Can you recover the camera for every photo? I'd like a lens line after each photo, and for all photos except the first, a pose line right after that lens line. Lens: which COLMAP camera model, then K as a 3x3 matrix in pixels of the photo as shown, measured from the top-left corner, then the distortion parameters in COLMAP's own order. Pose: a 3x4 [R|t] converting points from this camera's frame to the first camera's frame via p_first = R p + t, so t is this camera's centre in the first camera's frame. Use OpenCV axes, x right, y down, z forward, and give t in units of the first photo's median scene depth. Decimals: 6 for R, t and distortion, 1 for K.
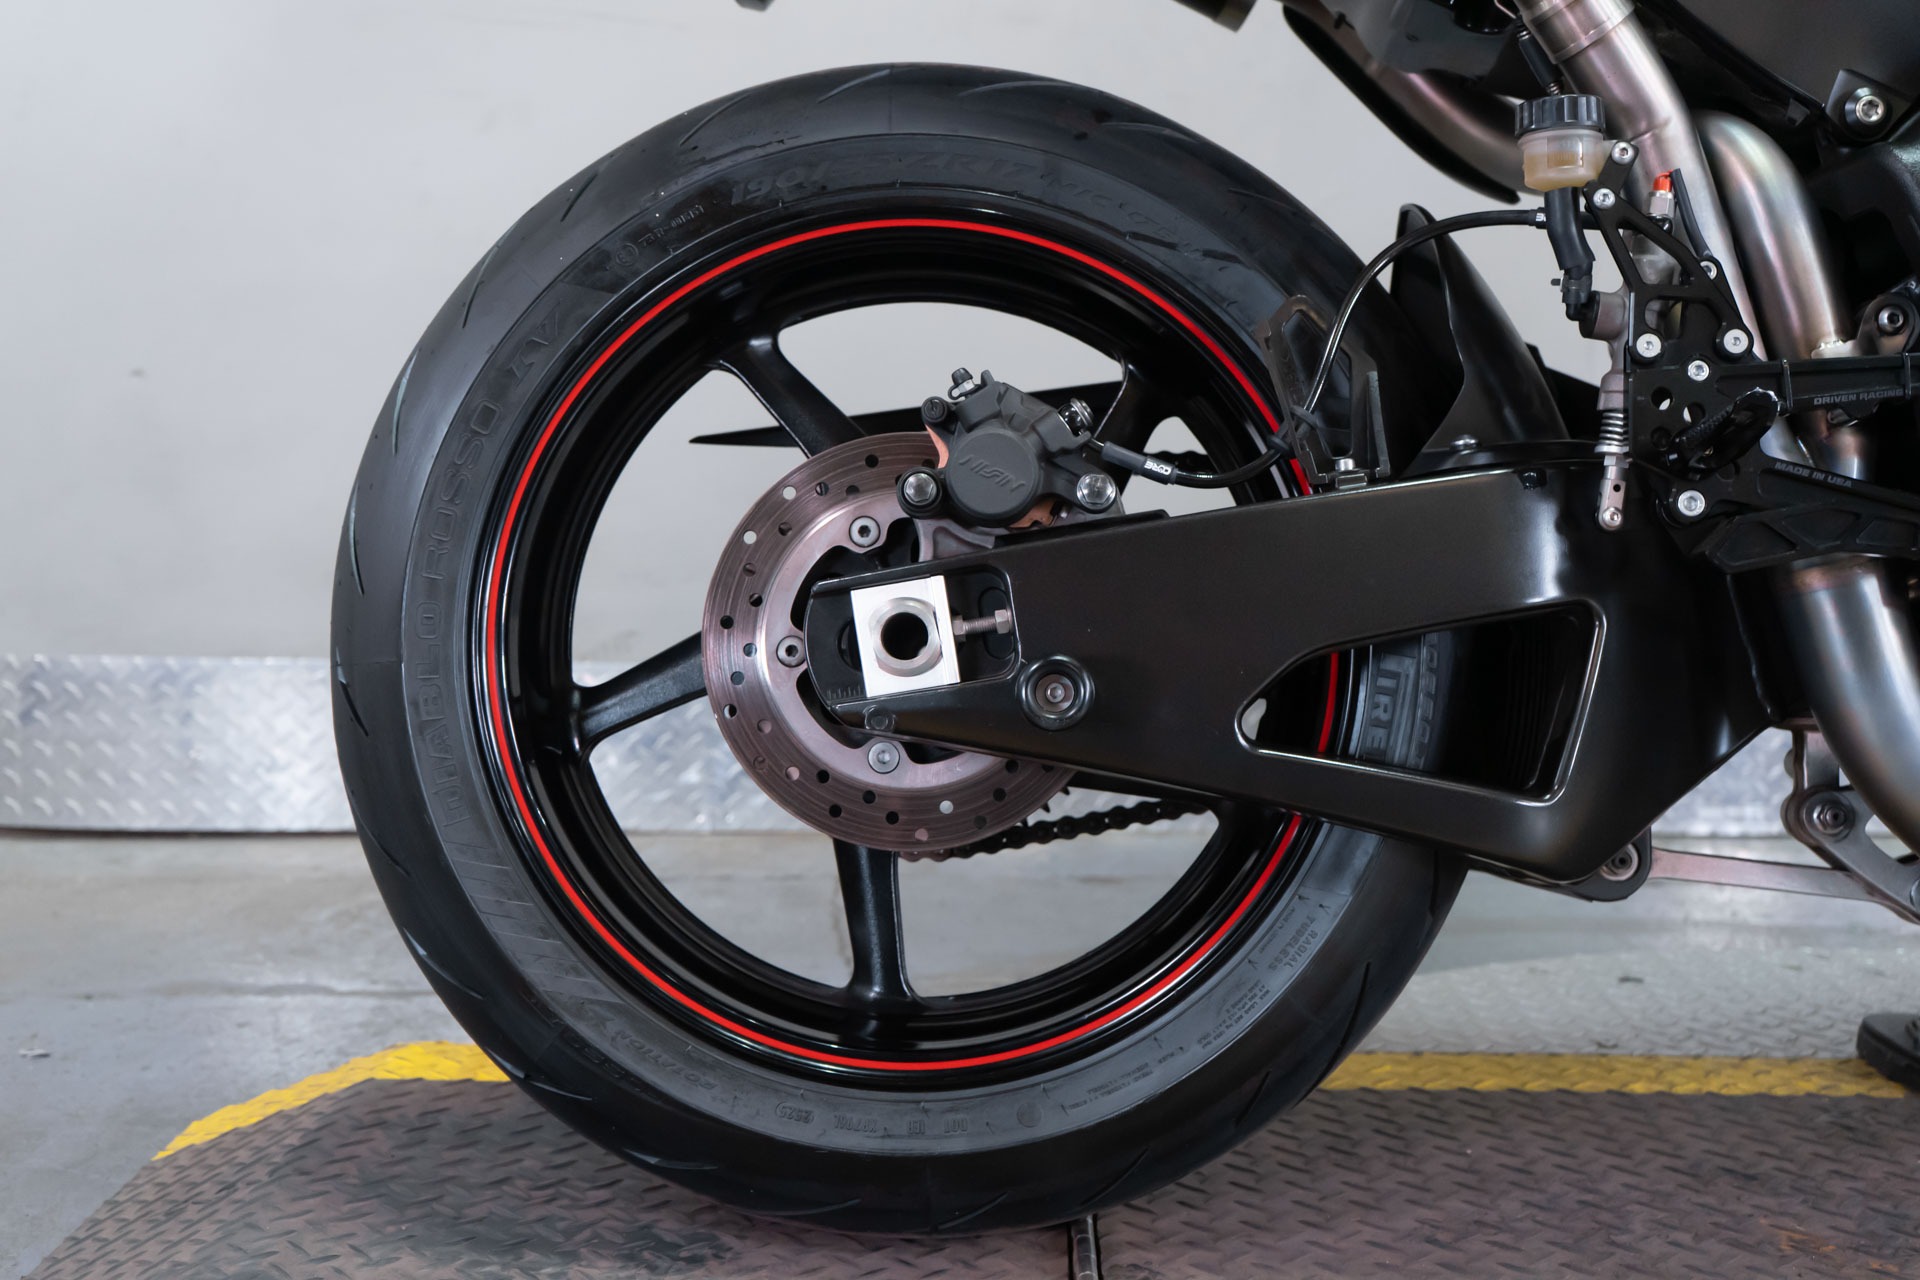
lens RADIAL K [[2343.4, 0, 960.0], [0, 2343.4, 640.0], [0, 0, 1]] dist [0.003980, -0.011326]
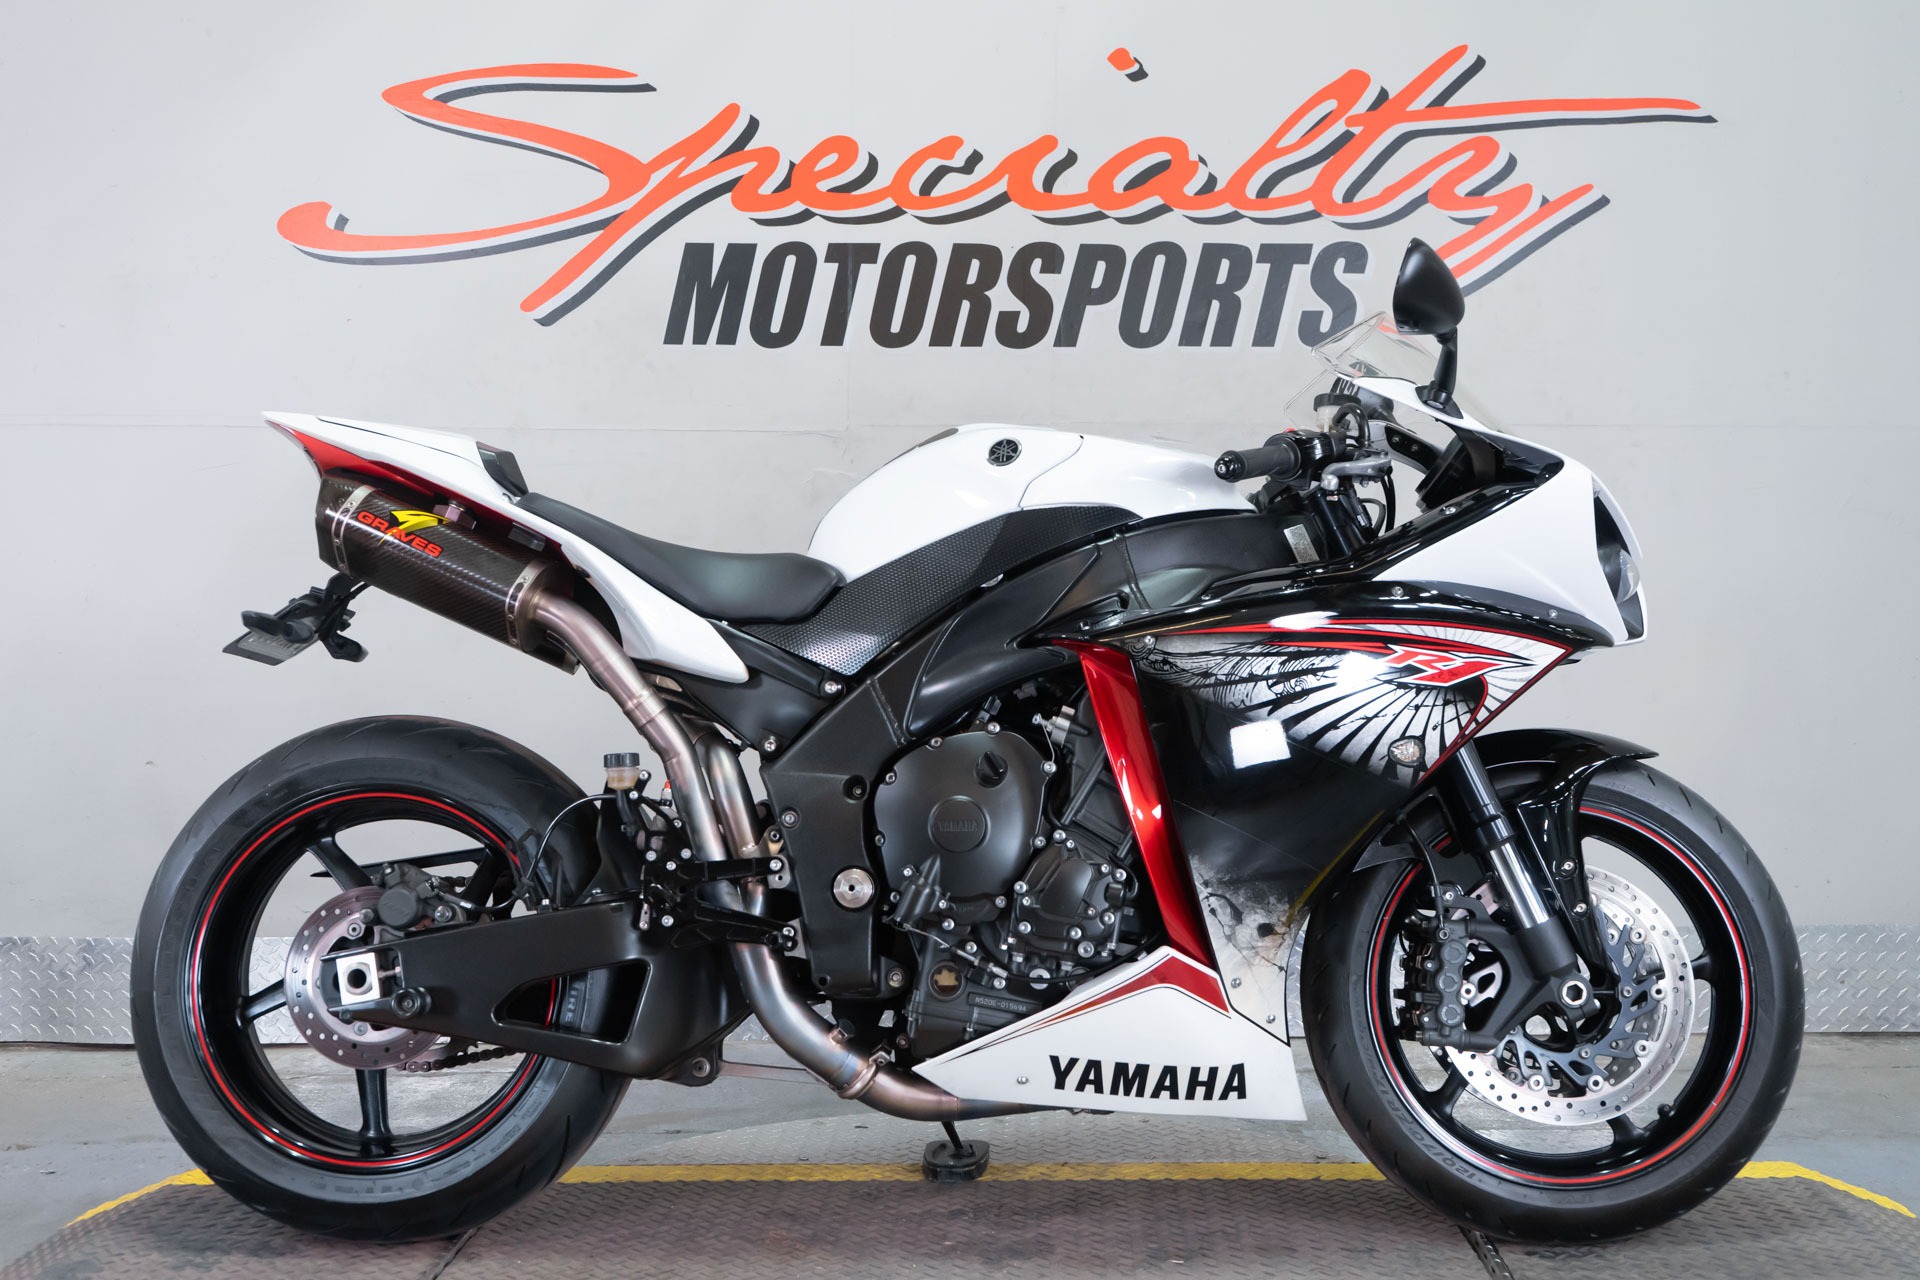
lens RADIAL K [[2232.1, 0, 960.0], [0, 2232.1, 640.0], [0, 0, 1]] dist [0.005559, 0.015798]
pose [[0.999561, -0.019795, -0.022026, 0.618274], [0.017749, 0.995828, -0.089508, -0.124811], [0.023706, 0.089078, 0.995743, -1.220957]]
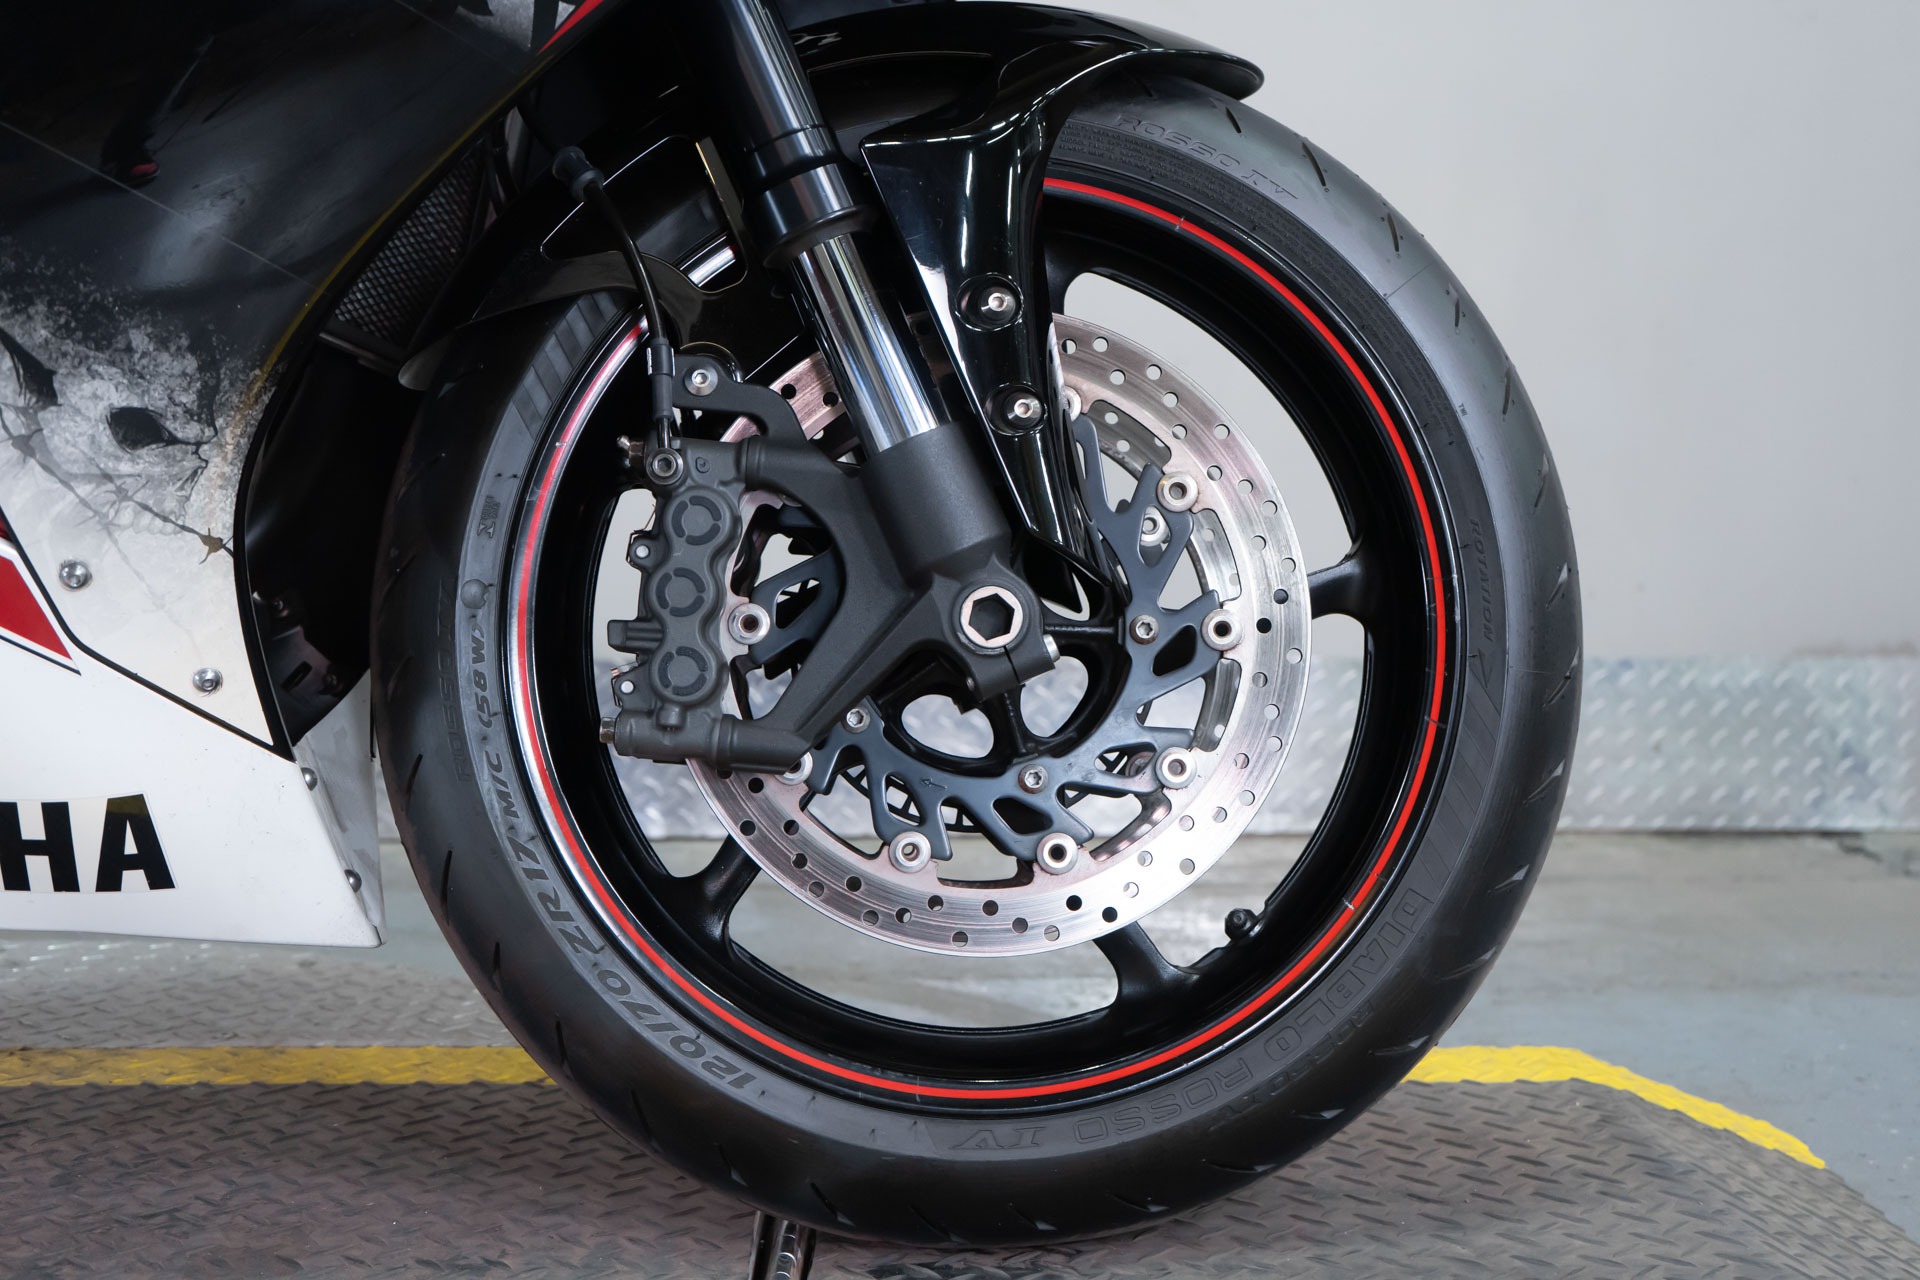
lens RADIAL K [[2474.0, 0, 960.0], [0, 2474.0, 640.0], [0, 0, 1]] dist [0.000944, -0.010030]
pose [[0.999429, -0.007516, 0.032932, 1.110172], [0.008244, 0.999723, -0.022025, 0.058706], [-0.032758, 0.022284, 0.999215, 0.031500]]
